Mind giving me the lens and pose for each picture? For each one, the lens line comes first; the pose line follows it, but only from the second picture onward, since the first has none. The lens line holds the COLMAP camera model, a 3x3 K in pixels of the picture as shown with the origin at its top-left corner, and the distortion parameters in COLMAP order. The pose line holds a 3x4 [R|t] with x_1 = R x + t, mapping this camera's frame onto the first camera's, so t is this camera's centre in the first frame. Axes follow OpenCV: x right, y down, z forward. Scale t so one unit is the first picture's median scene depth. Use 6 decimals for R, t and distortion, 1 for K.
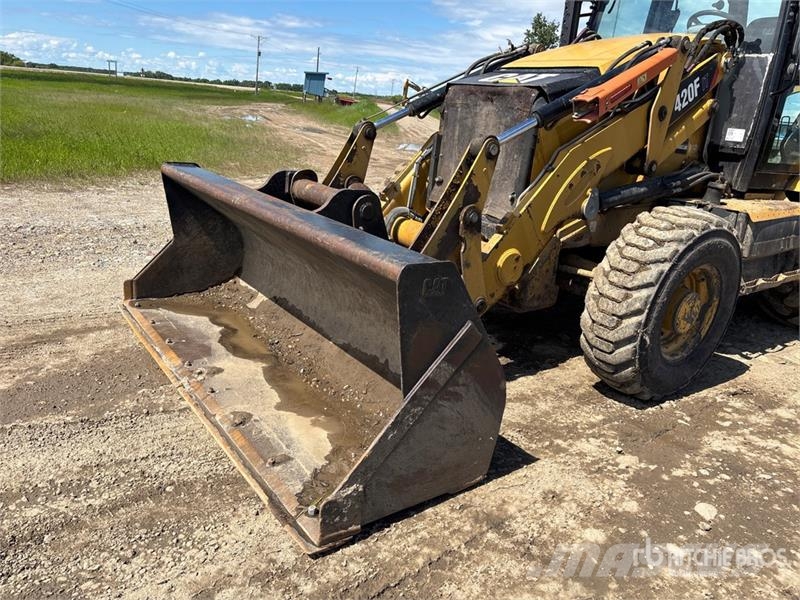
lens RADIAL K [[606.8, 0, 404.3], [0, 606.8, 295.1], [0, 0, 1]] dist [0.047233, -0.053132]
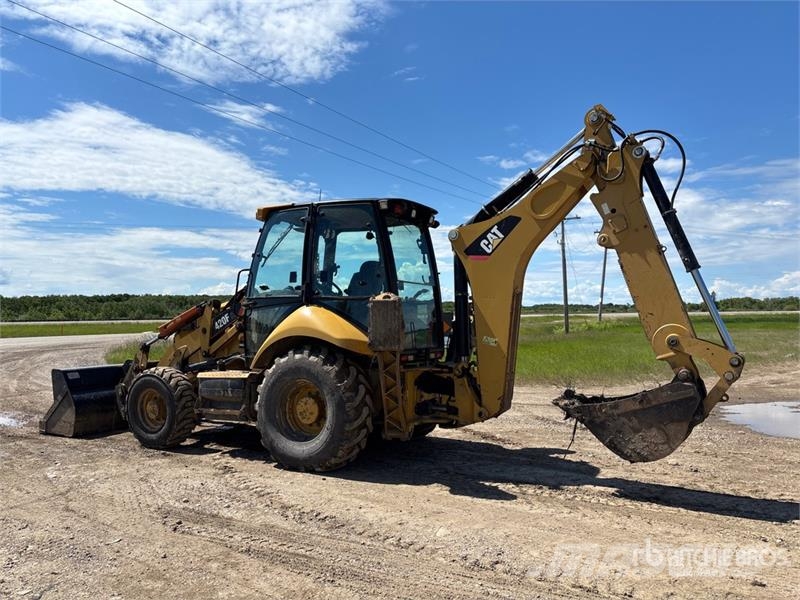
lens RADIAL K [[606.8, 0, 399.6], [0, 606.8, 300.7], [0, 0, 1]] dist [0.047233, -0.053132]
pose [[0.411533, -0.105181, -0.905305, 2.953981], [-0.232937, 0.948189, -0.216052, -0.081976], [0.881125, 0.299792, 0.365711, 0.809049]]
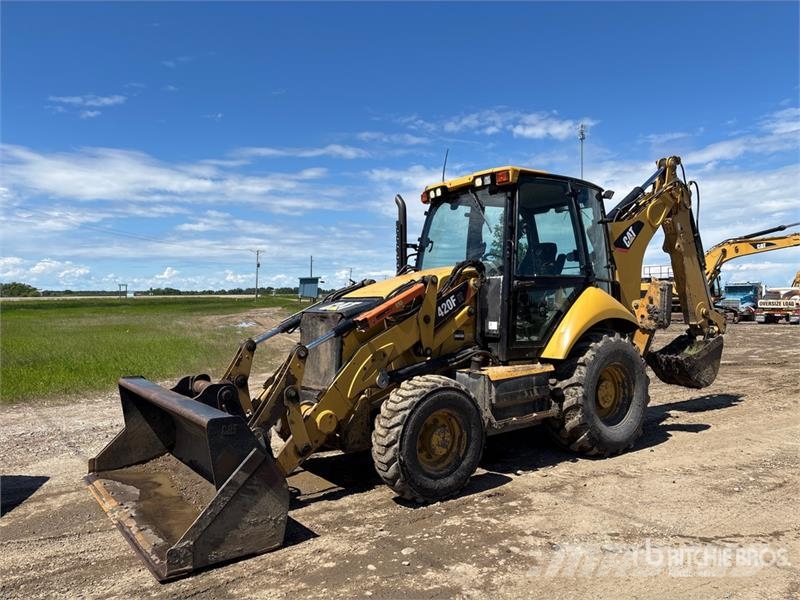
lens RADIAL K [[606.8, 0, 404.7], [0, 606.8, 297.7], [0, 0, 1]] dist [0.047233, -0.053132]
pose [[0.995851, -0.090703, 0.007259, 0.372986], [0.088812, 0.951508, -0.294525, 0.124357], [0.019807, 0.293948, 0.955616, -0.590082]]
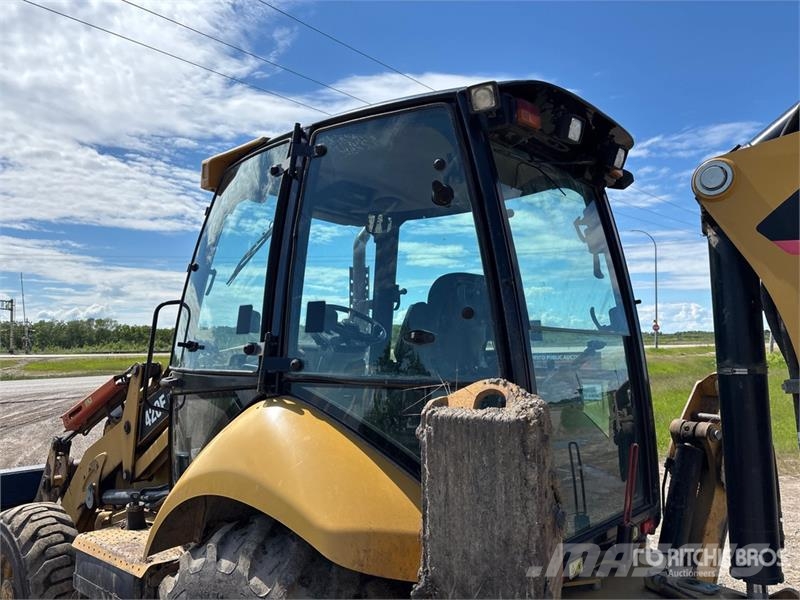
lens RADIAL K [[606.8, 0, 399.3], [0, 606.8, 301.0], [0, 0, 1]] dist [0.047233, -0.053132]
pose [[0.215719, -0.152392, -0.964490, 1.734174], [-0.264180, 0.941801, -0.207894, -0.434144], [0.940040, 0.299646, 0.162905, 1.274003]]
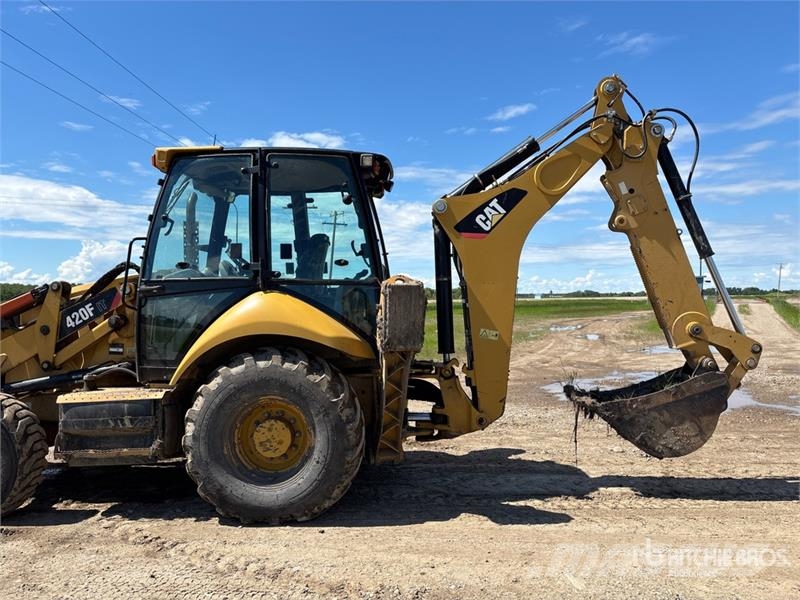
lens RADIAL K [[606.8, 0, 401.8], [0, 606.8, 304.6], [0, 0, 1]] dist [0.047233, -0.053132]
pose [[0.784597, -0.087974, -0.613733, 2.132313], [-0.111440, 0.953751, -0.279178, -0.035771], [0.609909, 0.287437, 0.738506, 0.422805]]
